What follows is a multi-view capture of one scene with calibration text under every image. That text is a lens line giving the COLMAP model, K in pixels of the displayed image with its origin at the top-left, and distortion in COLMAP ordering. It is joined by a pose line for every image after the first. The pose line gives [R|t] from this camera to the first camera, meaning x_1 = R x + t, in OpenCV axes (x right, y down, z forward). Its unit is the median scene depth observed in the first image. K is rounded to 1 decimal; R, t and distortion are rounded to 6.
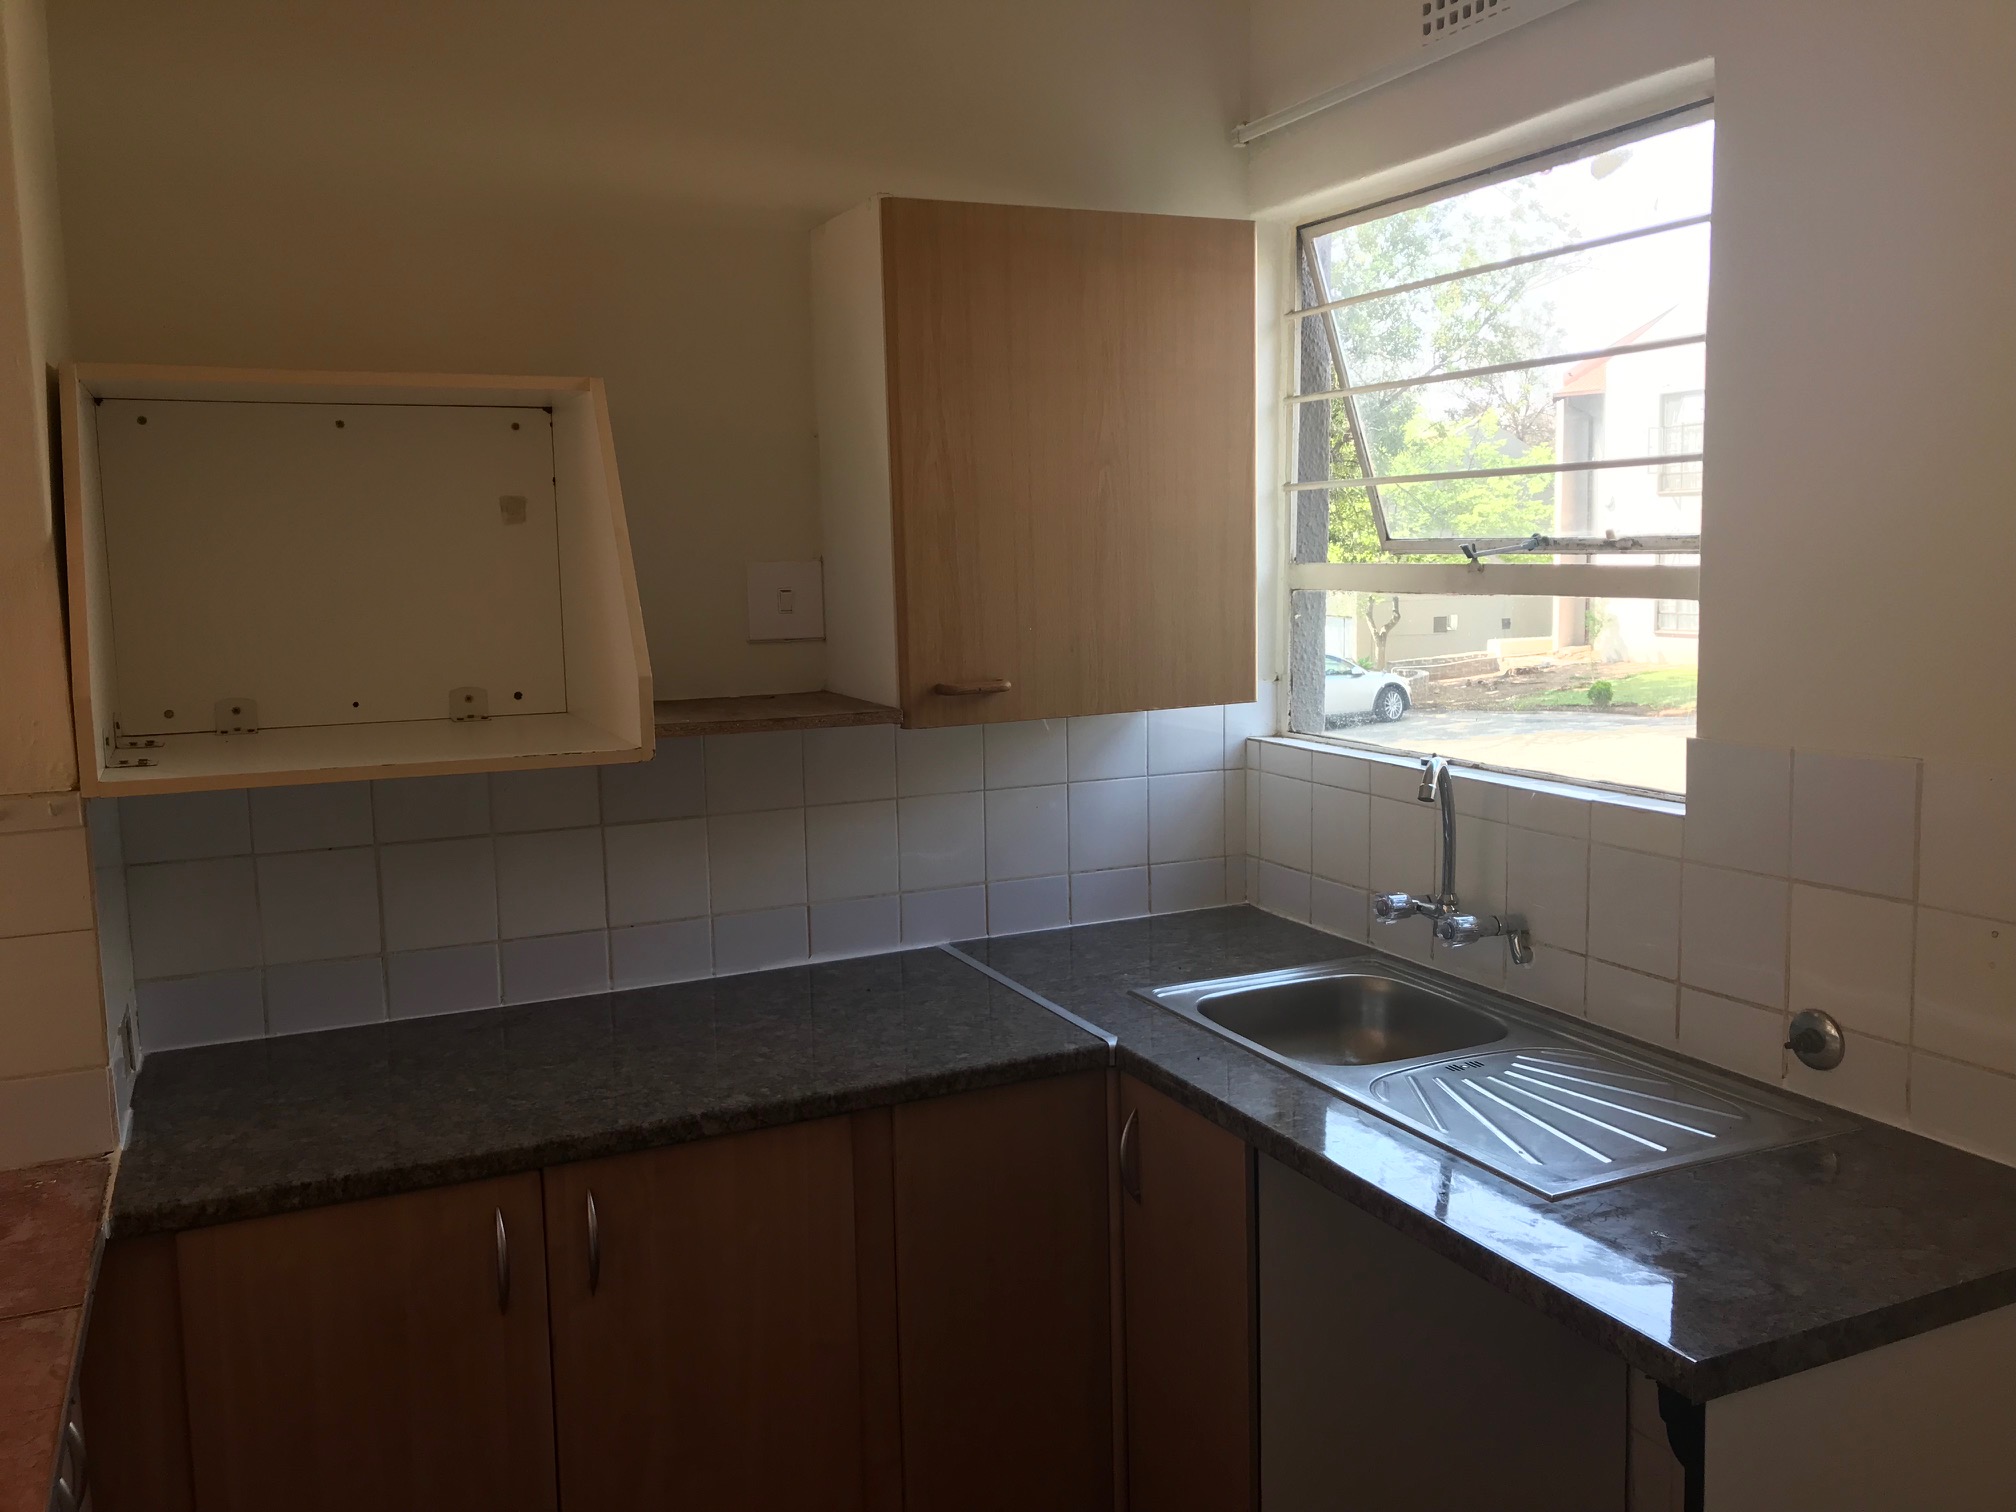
lens RADIAL K [[1681.5, 0, 1009.5], [0, 1681.5, 753.2], [0, 0, 1]] dist [0.000947, -0.000194]
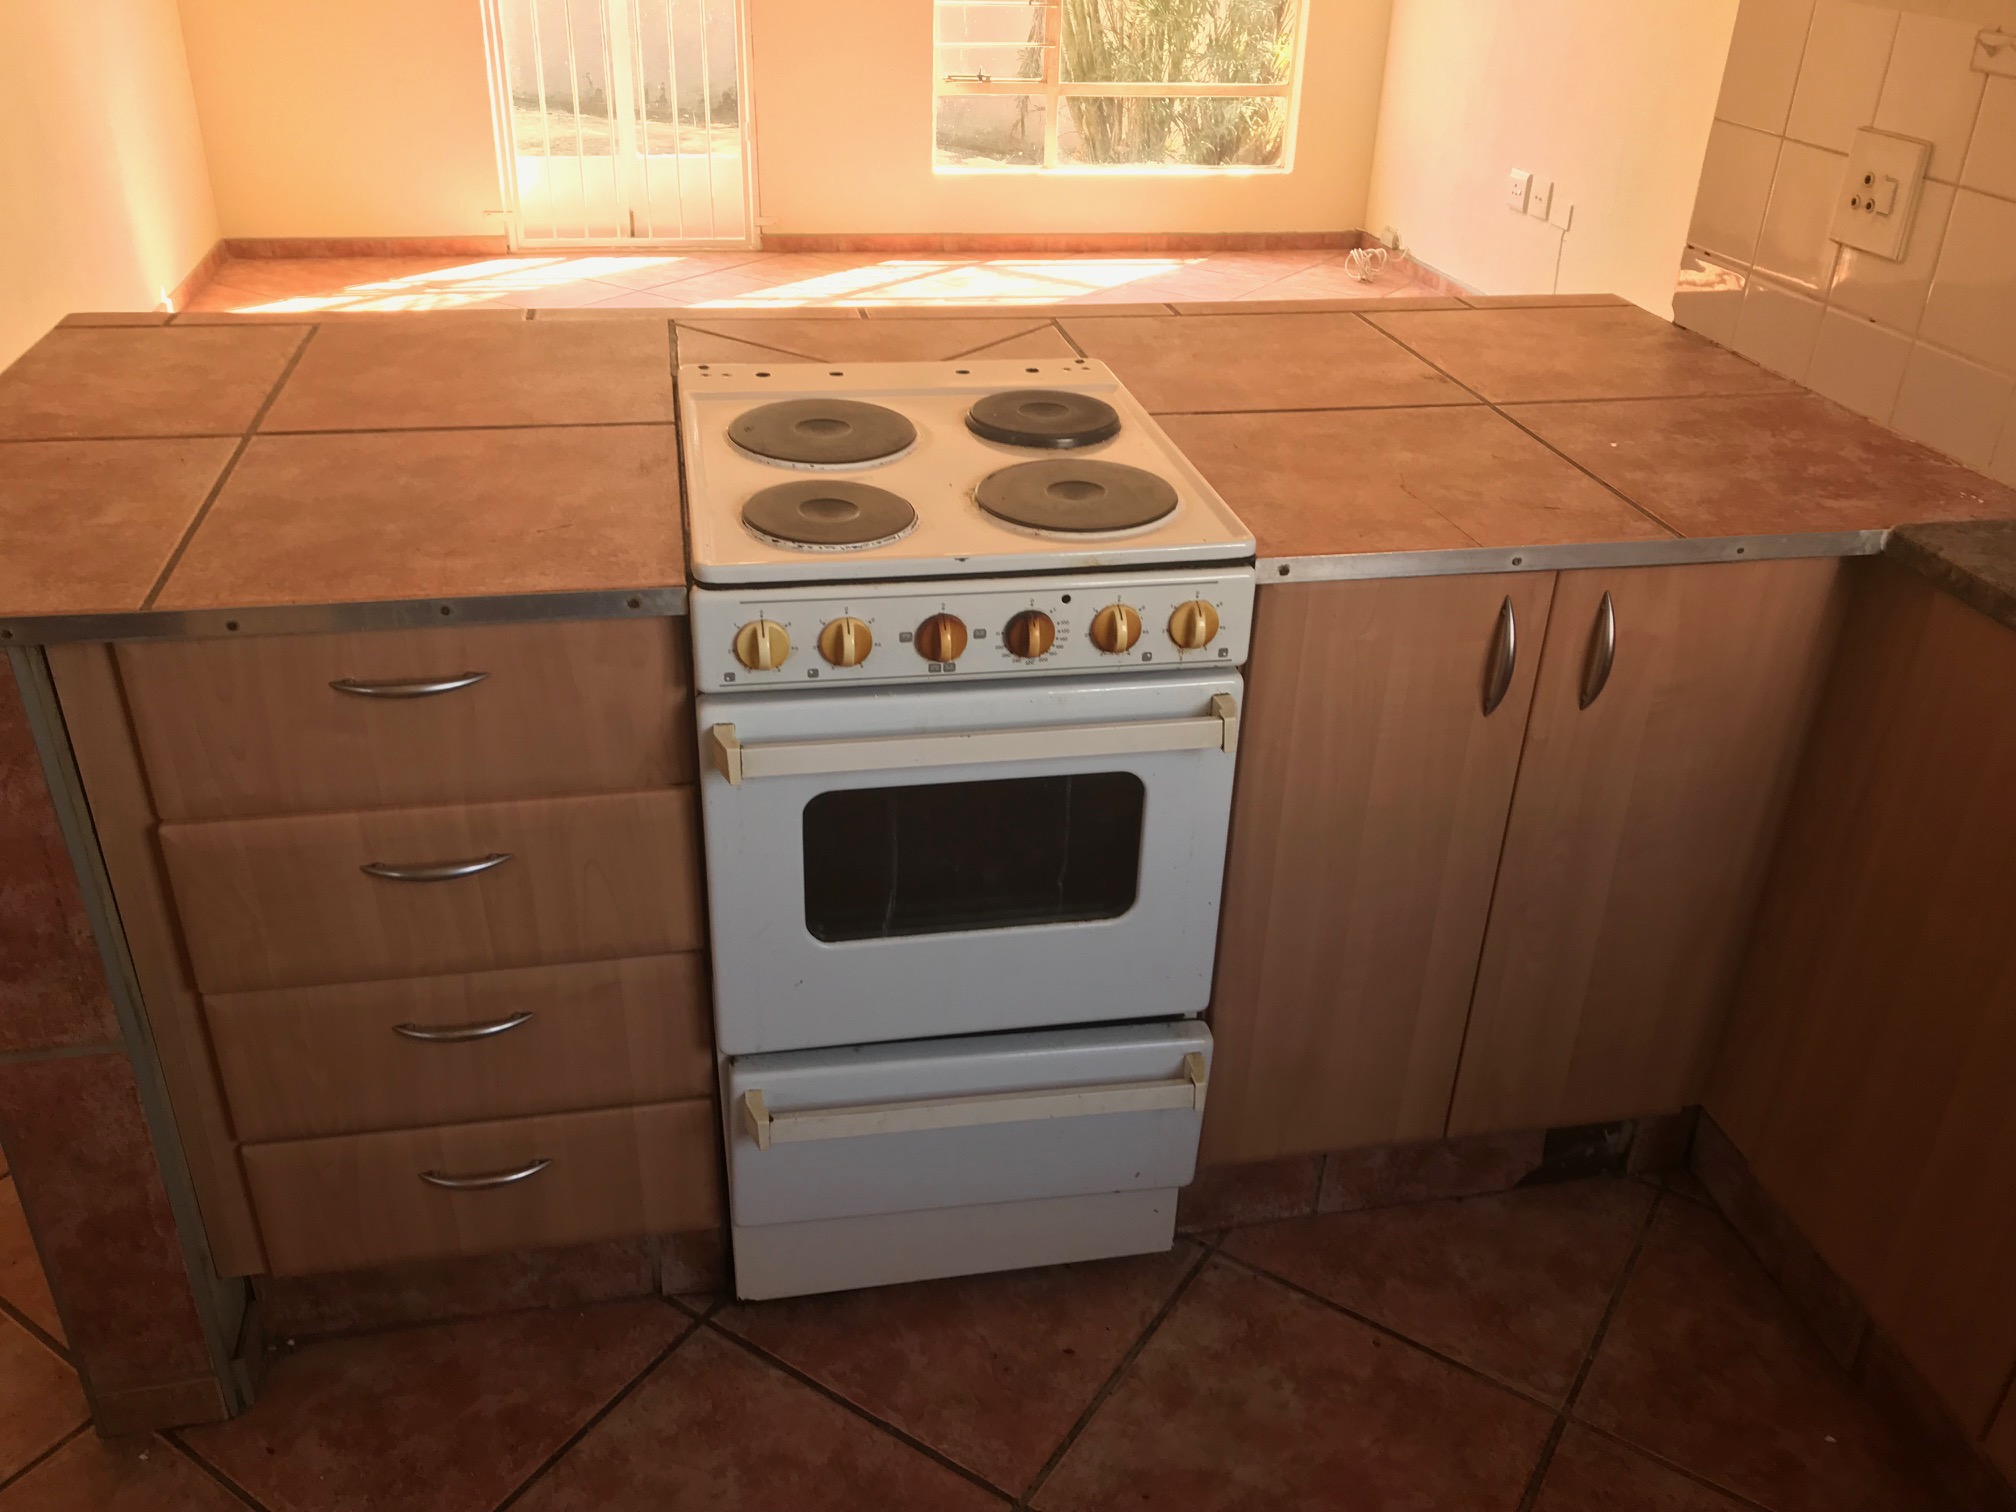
lens RADIAL K [[1681.5, 0, 1005.4], [0, 1681.5, 755.4], [0, 0, 1]] dist [0.000947, -0.000194]
pose [[-0.238287, 0.486117, -0.840779, 0.416341], [-0.137052, 0.840222, 0.524637, -0.040221], [0.961476, 0.240245, -0.133591, 0.661417]]
